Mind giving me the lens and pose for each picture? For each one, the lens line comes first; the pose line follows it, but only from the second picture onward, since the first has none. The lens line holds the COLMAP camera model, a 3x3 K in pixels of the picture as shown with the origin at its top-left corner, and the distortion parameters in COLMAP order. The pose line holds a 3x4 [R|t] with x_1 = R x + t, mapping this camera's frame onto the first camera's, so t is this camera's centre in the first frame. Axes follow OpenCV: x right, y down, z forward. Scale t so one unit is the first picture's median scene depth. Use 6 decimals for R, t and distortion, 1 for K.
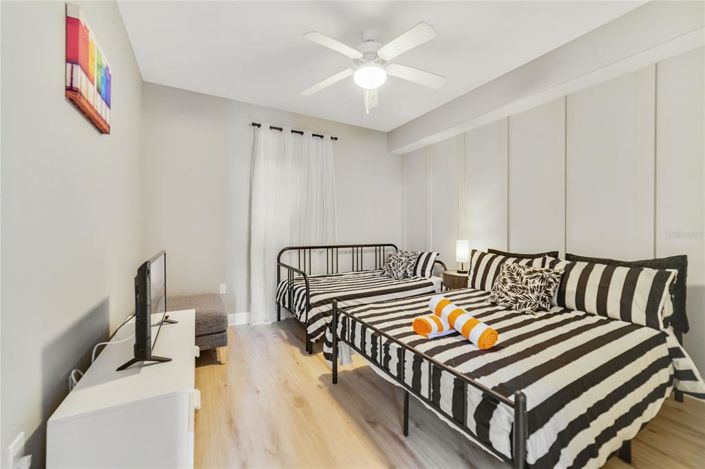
lens RADIAL K [[271.2, 0, 348.7], [0, 271.2, 231.4], [0, 0, 1]] dist [-0.000315, 0.000335]
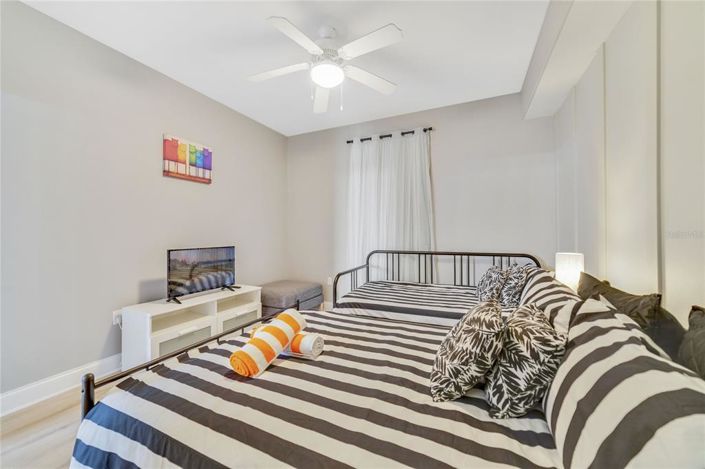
lens RADIAL K [[271.2, 0, 349.0], [0, 271.2, 232.0], [0, 0, 1]] dist [-0.000315, 0.000335]
pose [[0.581152, -0.005938, -0.813773, 0.551192], [-0.001902, 0.999961, -0.008655, -0.003204], [0.813793, 0.006578, 0.581118, 0.309794]]
